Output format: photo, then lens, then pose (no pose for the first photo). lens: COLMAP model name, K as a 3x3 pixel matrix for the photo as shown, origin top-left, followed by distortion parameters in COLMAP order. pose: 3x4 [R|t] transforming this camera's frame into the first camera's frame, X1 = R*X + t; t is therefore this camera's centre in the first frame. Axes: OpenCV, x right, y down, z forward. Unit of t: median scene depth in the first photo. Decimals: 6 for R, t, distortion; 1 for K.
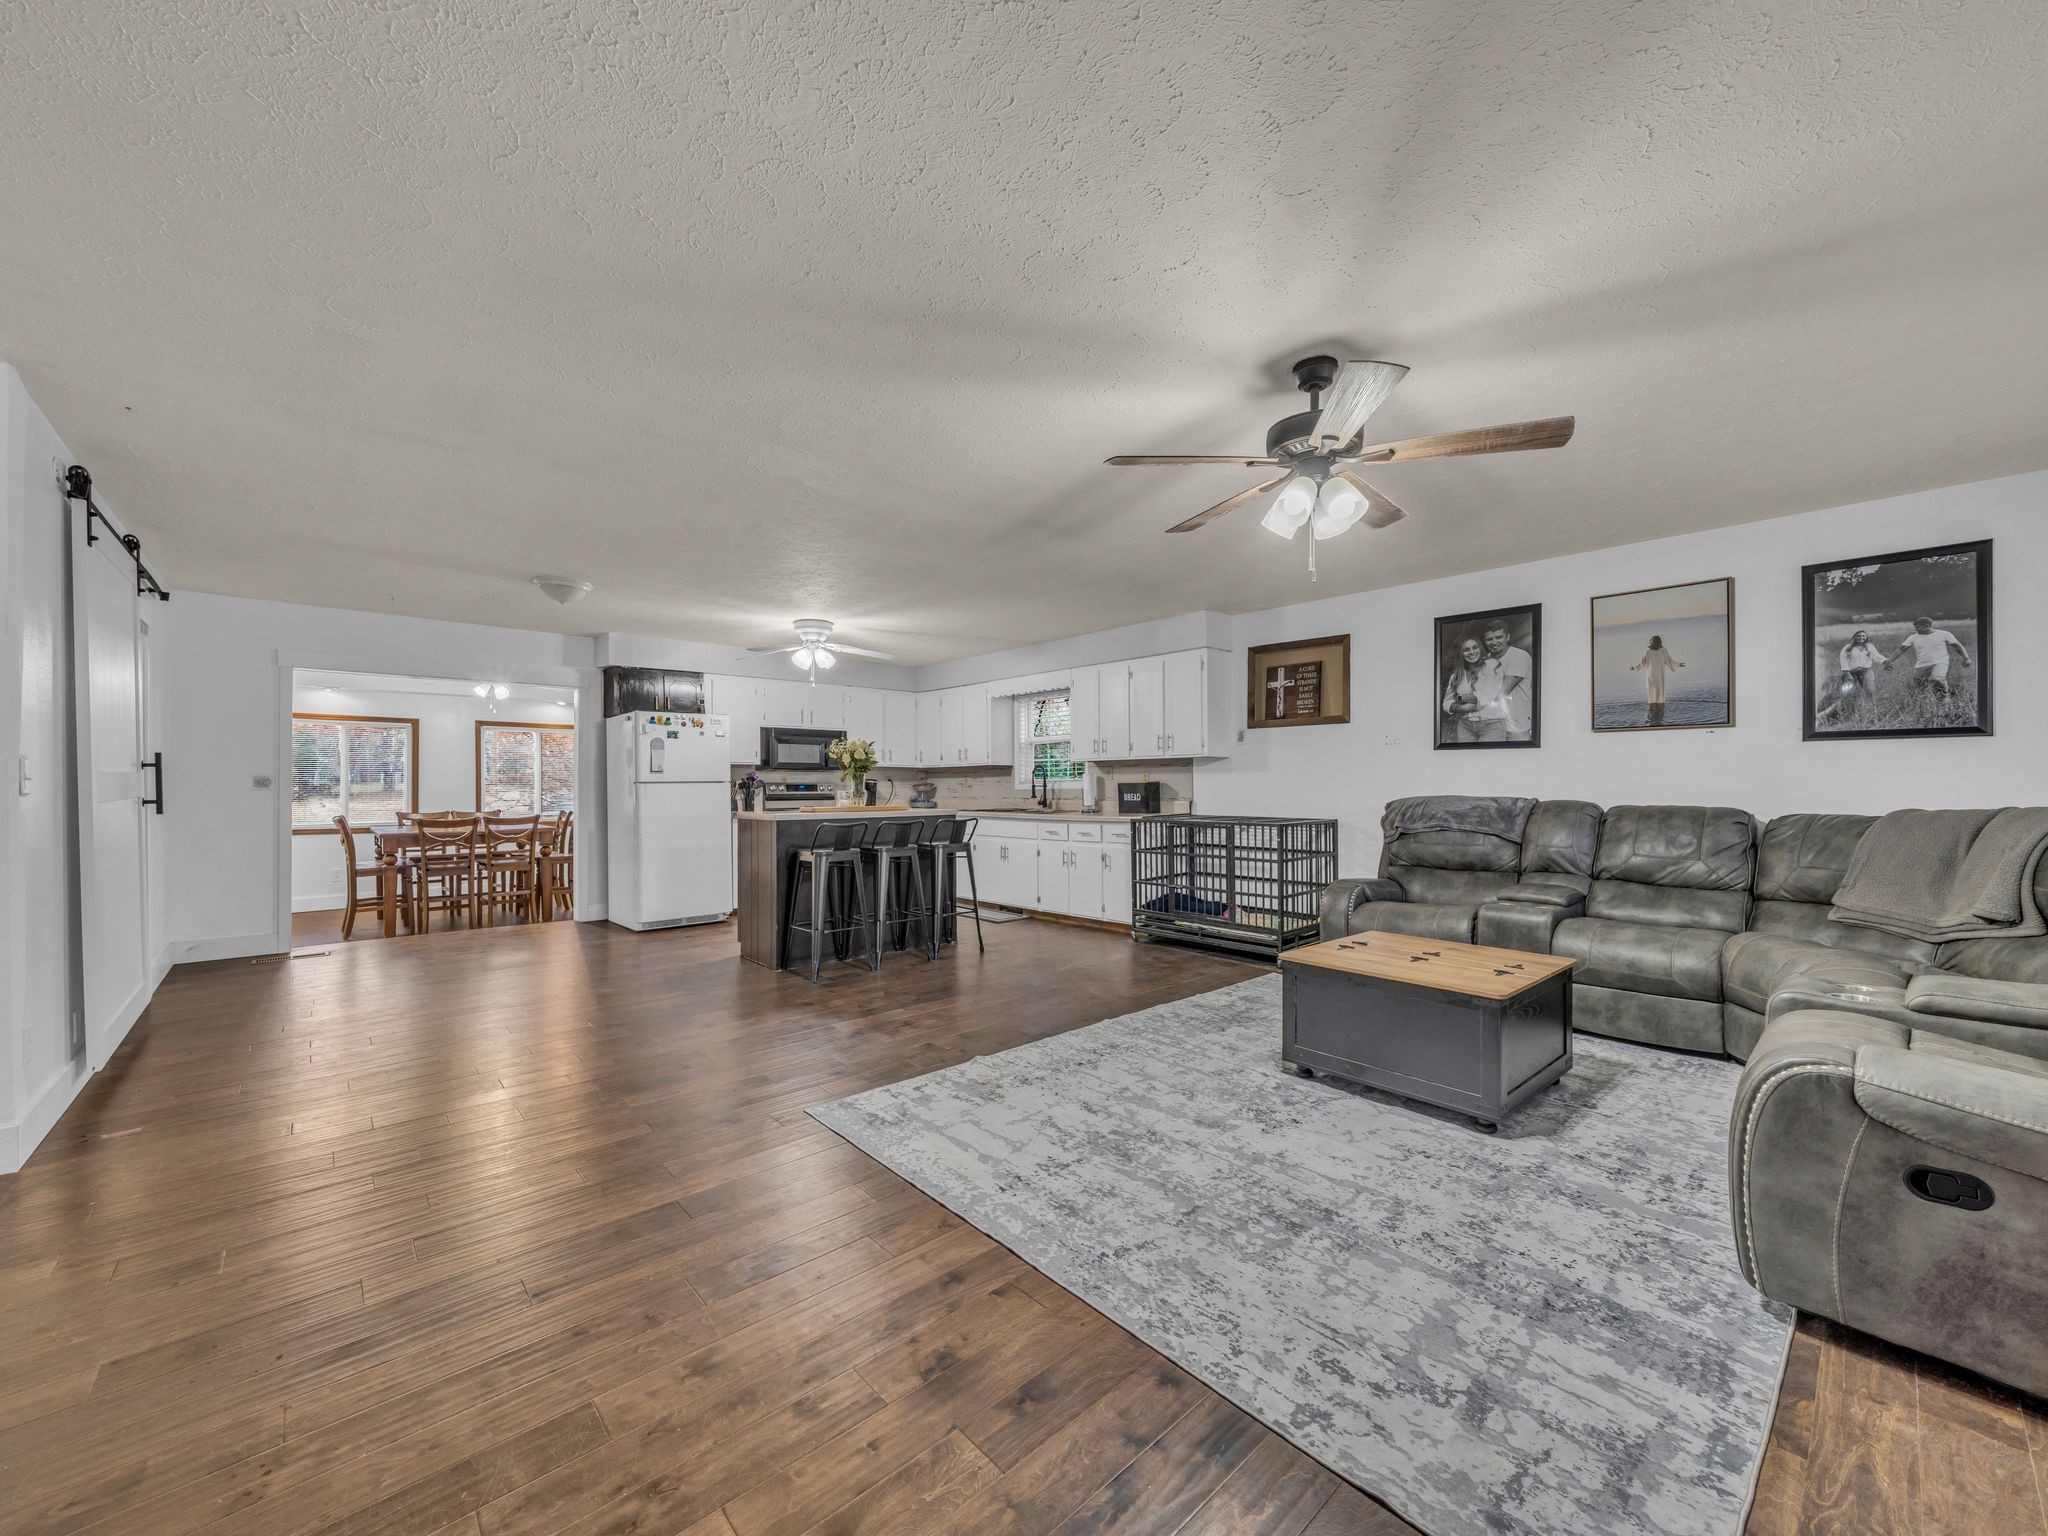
lens RADIAL K [[790.5, 0, 1037.6], [0, 790.5, 781.7], [0, 0, 1]] dist [-0.005457, -0.000421]
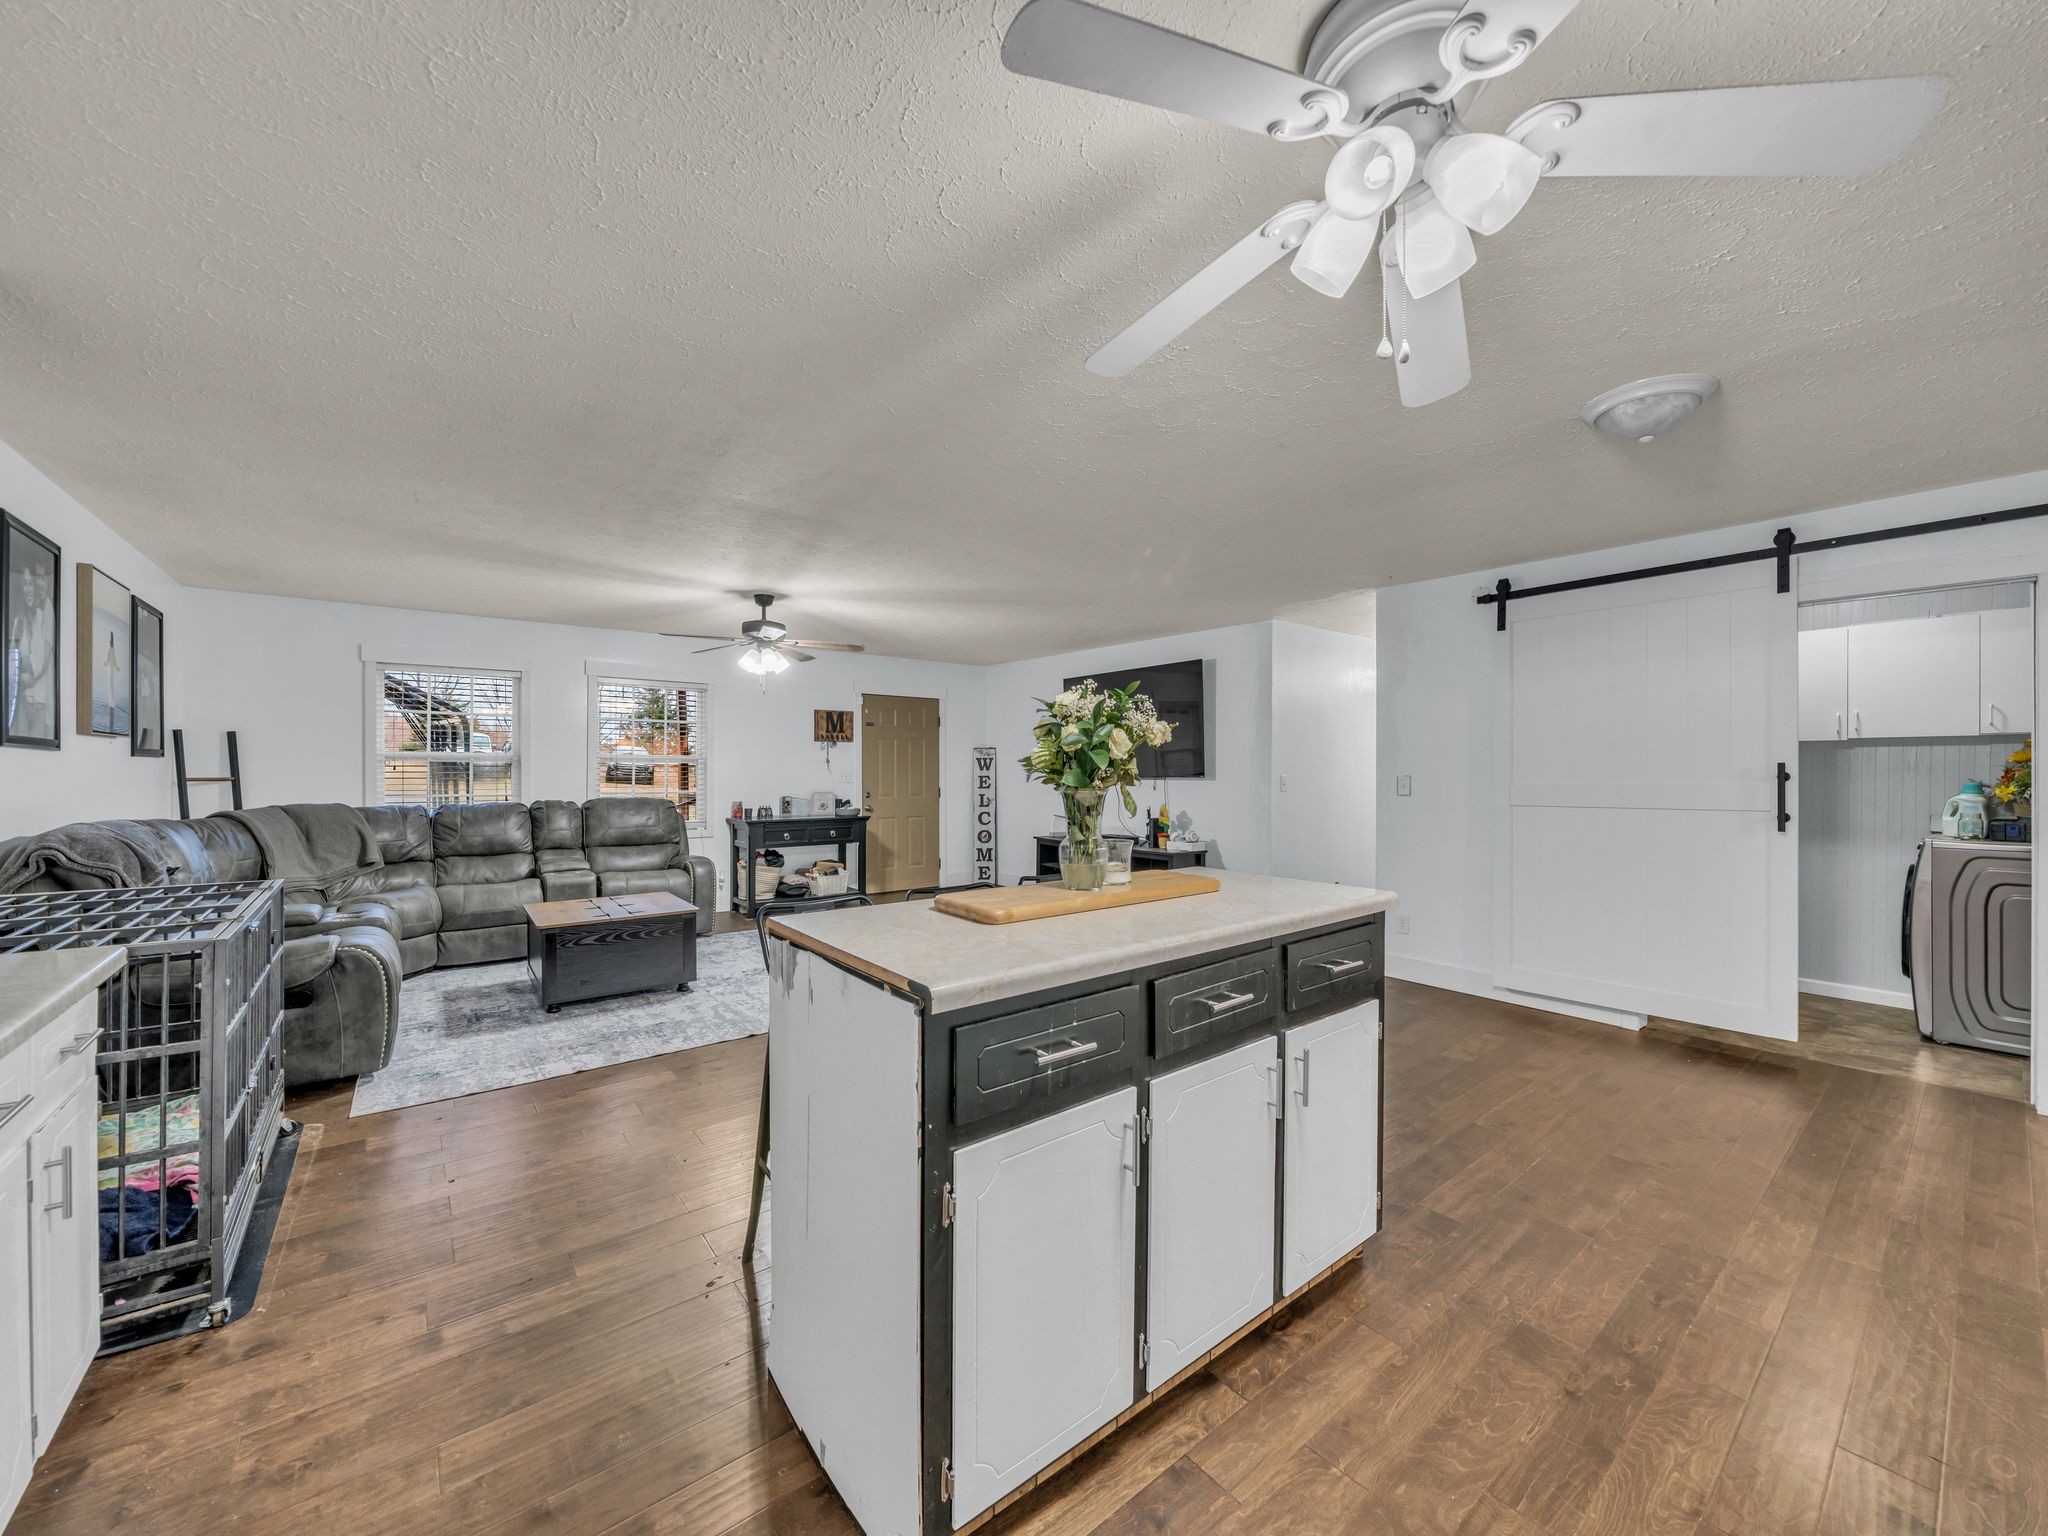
lens RADIAL K [[790.5, 0, 1022.8], [0, 790.5, 777.7], [0, 0, 1]] dist [-0.005457, -0.000421]
pose [[-0.996692, 0.001087, 0.081263, -0.435592], [0.001687, 0.999972, 0.007318, -0.035394], [-0.081253, 0.007431, -0.996666, 2.542759]]
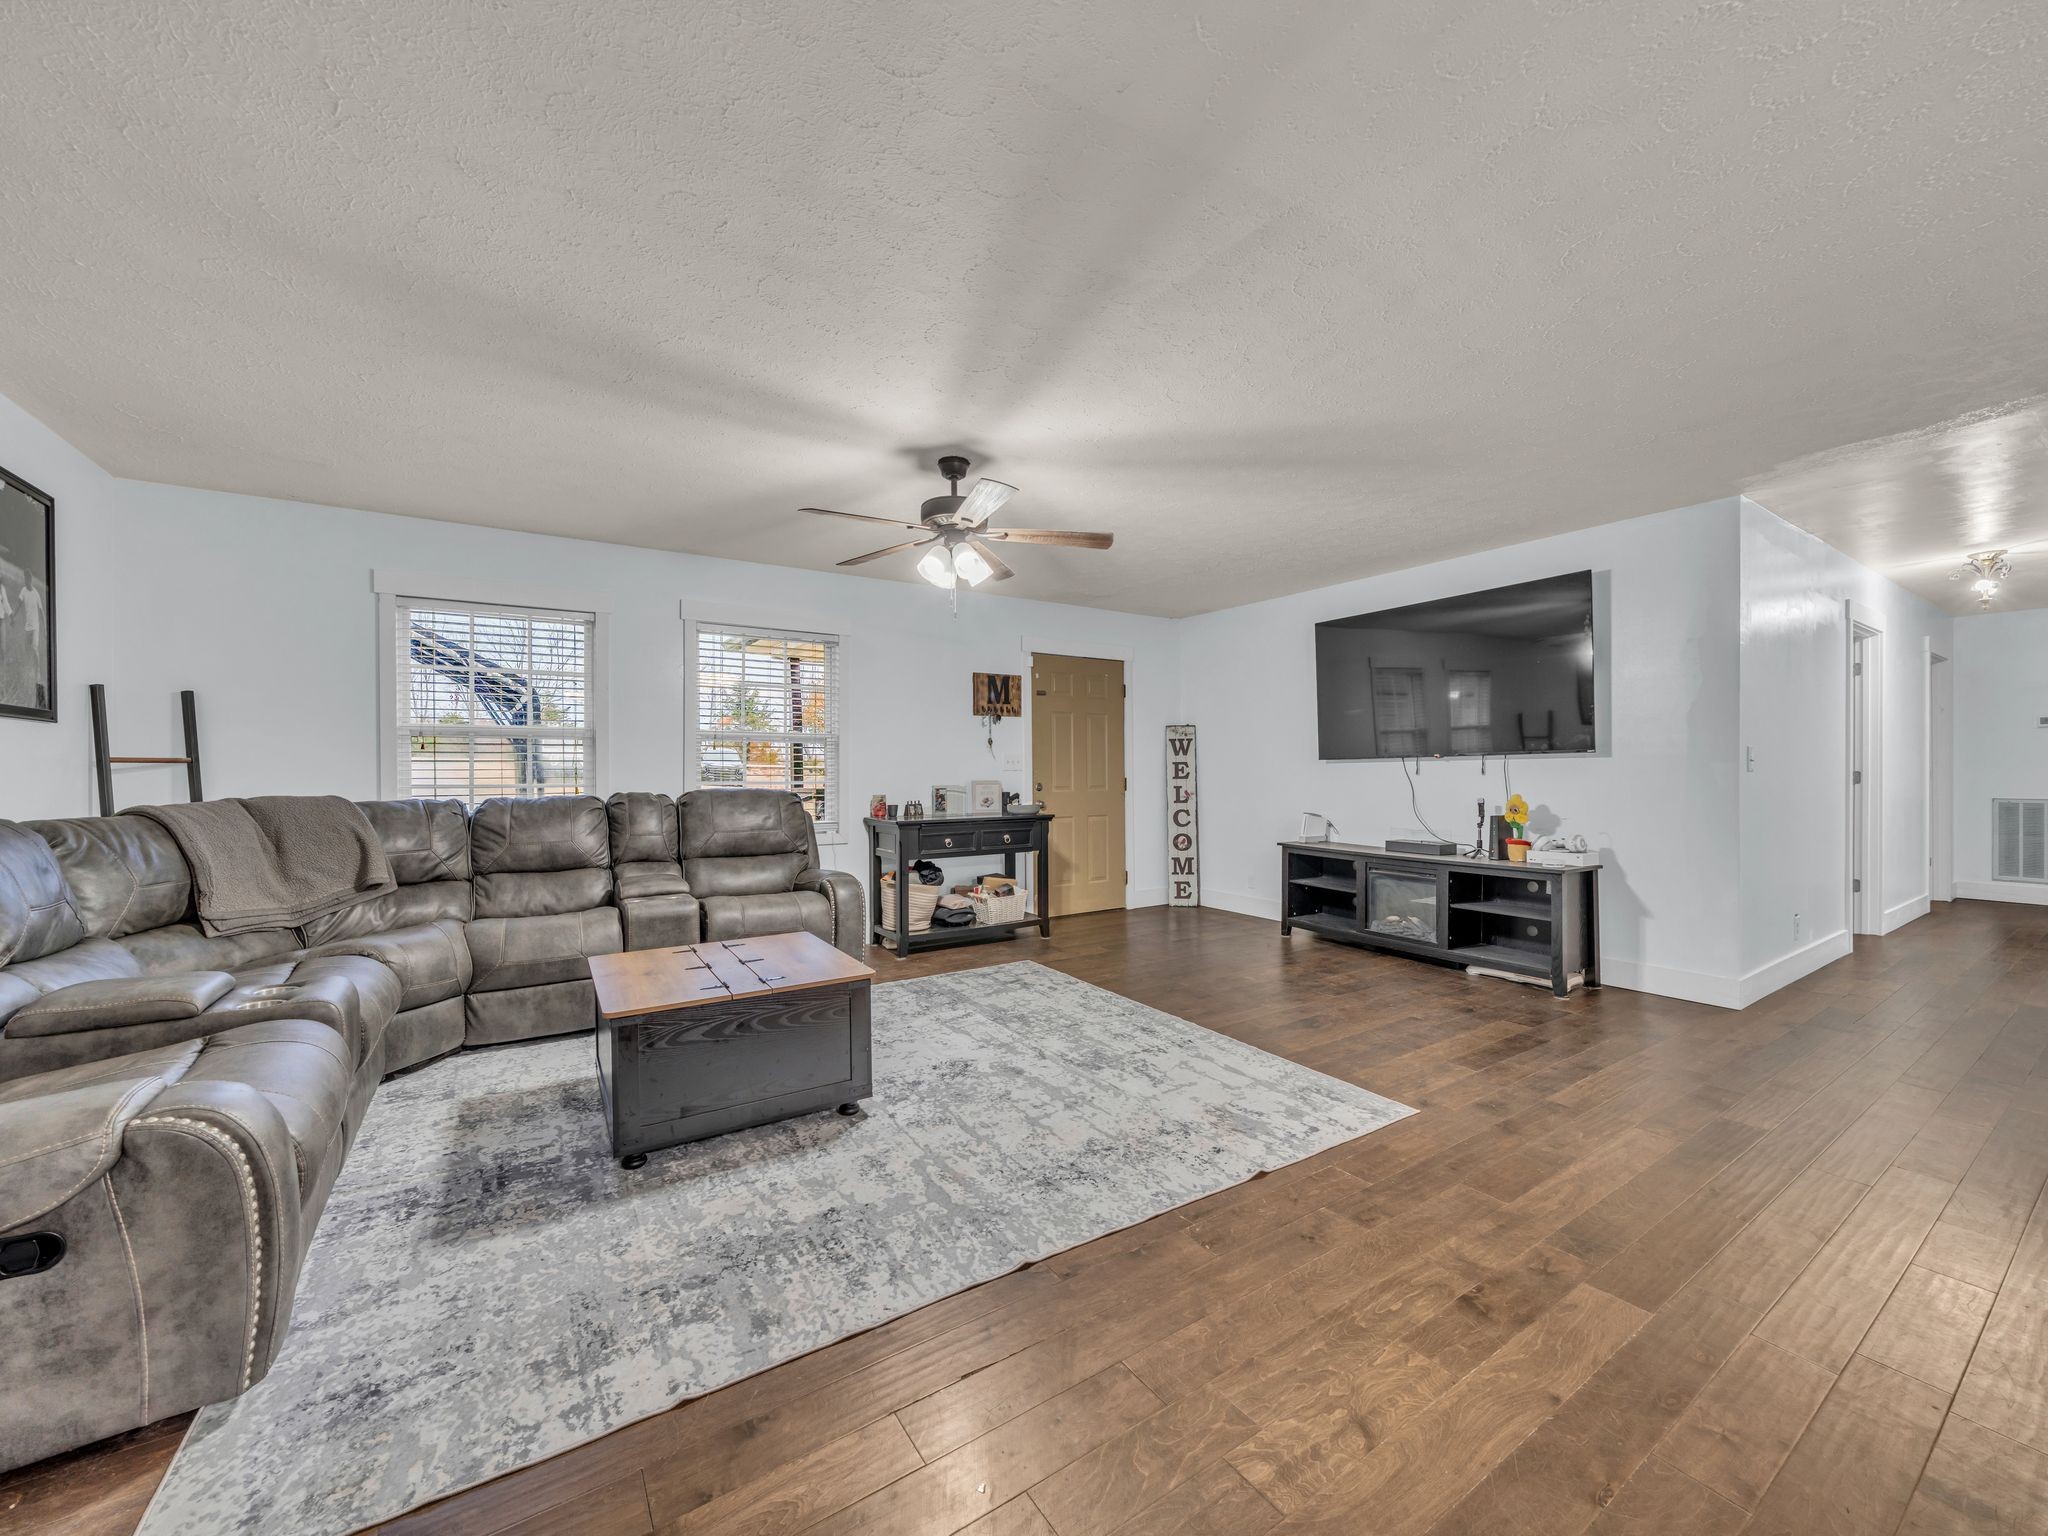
lens RADIAL K [[790.5, 0, 1022.5], [0, 790.5, 778.5], [0, 0, 1]] dist [-0.005457, -0.000421]
pose [[-0.984939, 0.008945, 0.172671, 0.003947], [0.009829, 0.999943, 0.004267, 0.011484], [-0.172623, 0.005900, -0.984970, 1.902000]]
